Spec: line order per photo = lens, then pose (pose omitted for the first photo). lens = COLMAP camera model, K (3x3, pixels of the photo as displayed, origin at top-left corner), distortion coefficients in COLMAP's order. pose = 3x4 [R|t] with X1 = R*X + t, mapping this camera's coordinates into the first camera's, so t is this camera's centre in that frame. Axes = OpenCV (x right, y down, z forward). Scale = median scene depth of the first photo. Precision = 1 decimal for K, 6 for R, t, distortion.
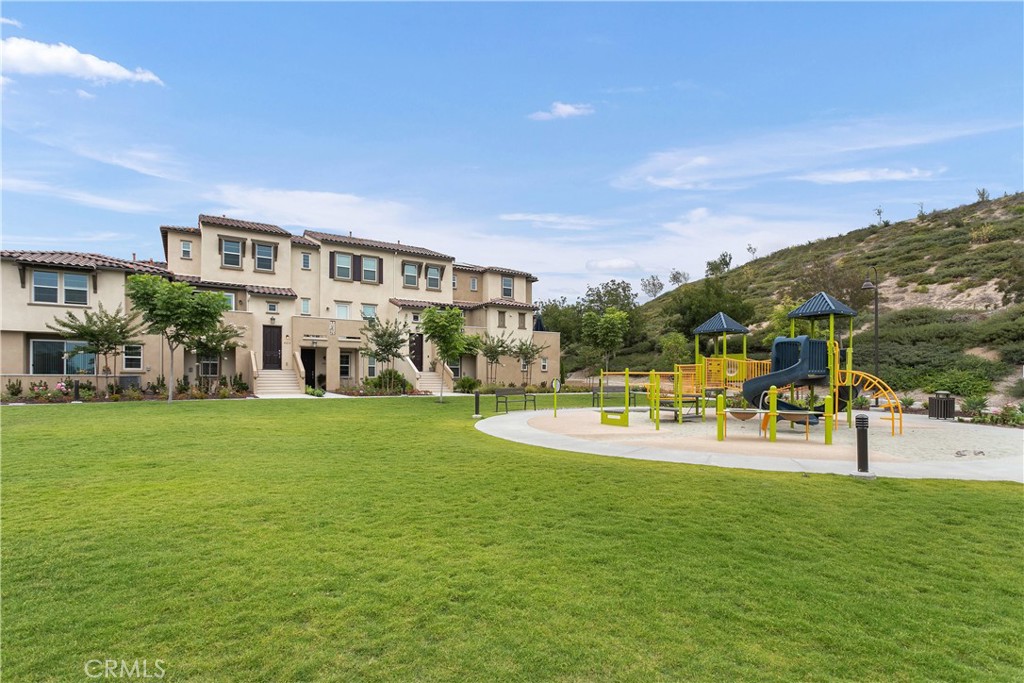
lens RADIAL K [[488.9, 0, 512.0], [0, 488.9, 341.5], [0, 0, 1]] dist [0.001594, 0.000034]
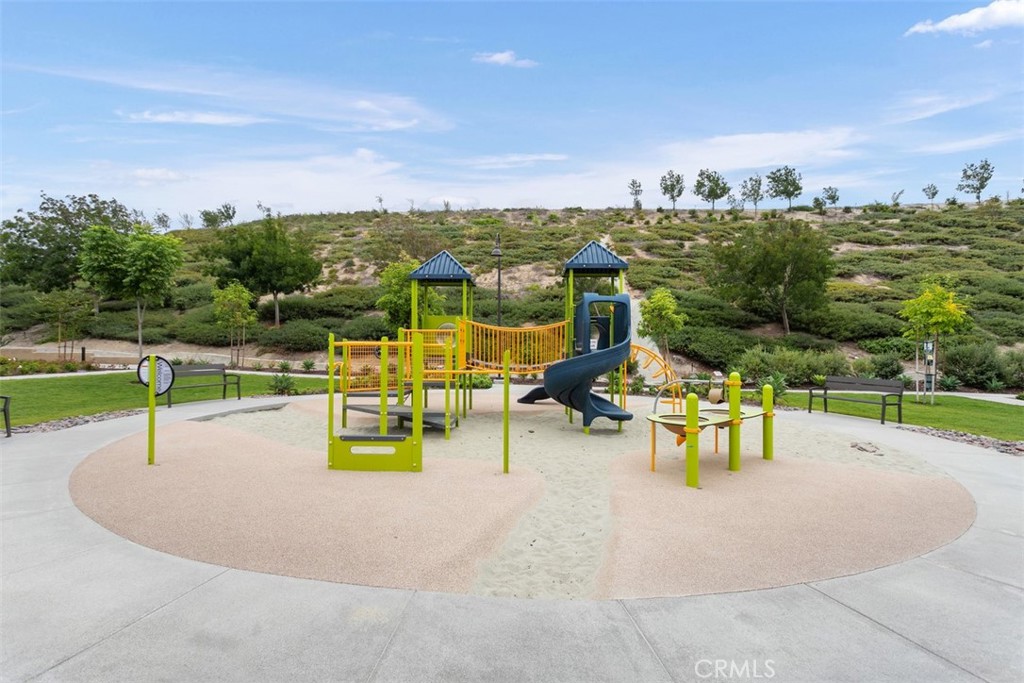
lens RADIAL K [[488.9, 0, 512.0], [0, 488.9, 341.5], [0, 0, 1]] dist [0.001594, 0.000034]
pose [[0.563866, 0.012332, 0.825774, -0.015578], [-0.069075, 0.997089, 0.032276, 0.009515], [-0.822973, -0.075240, 0.563076, 0.157084]]
